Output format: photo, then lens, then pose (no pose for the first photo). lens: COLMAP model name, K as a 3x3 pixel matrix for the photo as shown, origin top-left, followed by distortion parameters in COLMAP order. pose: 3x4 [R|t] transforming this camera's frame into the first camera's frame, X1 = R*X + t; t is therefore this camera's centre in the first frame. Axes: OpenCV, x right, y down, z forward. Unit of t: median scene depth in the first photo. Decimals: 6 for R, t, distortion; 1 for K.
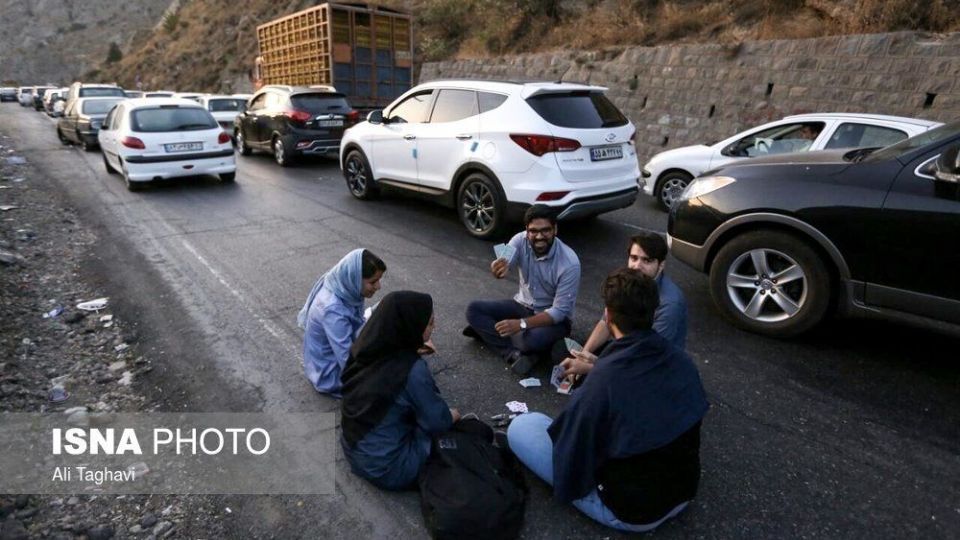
lens RADIAL K [[535.0, 0, 480.0], [0, 535.0, 270.0], [0, 0, 1]] dist [-0.051128, 0.040785]
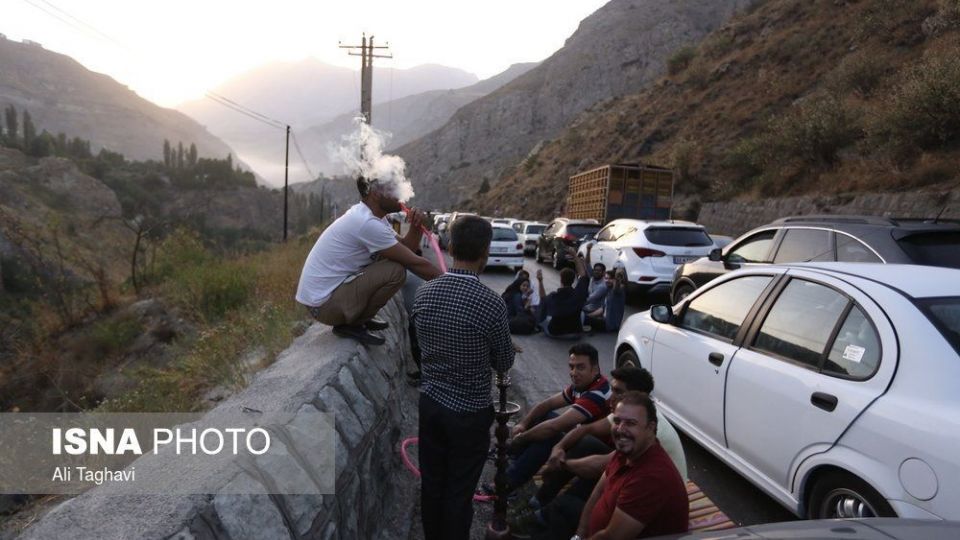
lens RADIAL K [[637.6, 0, 480.0], [0, 637.6, 270.0], [0, 0, 1]] dist [0.042125, 0.001358]
pose [[0.834543, 0.072946, -0.546093, 0.136175], [-0.206783, 0.960204, -0.187746, 0.059462], [0.510665, 0.269605, 0.816415, -0.183383]]
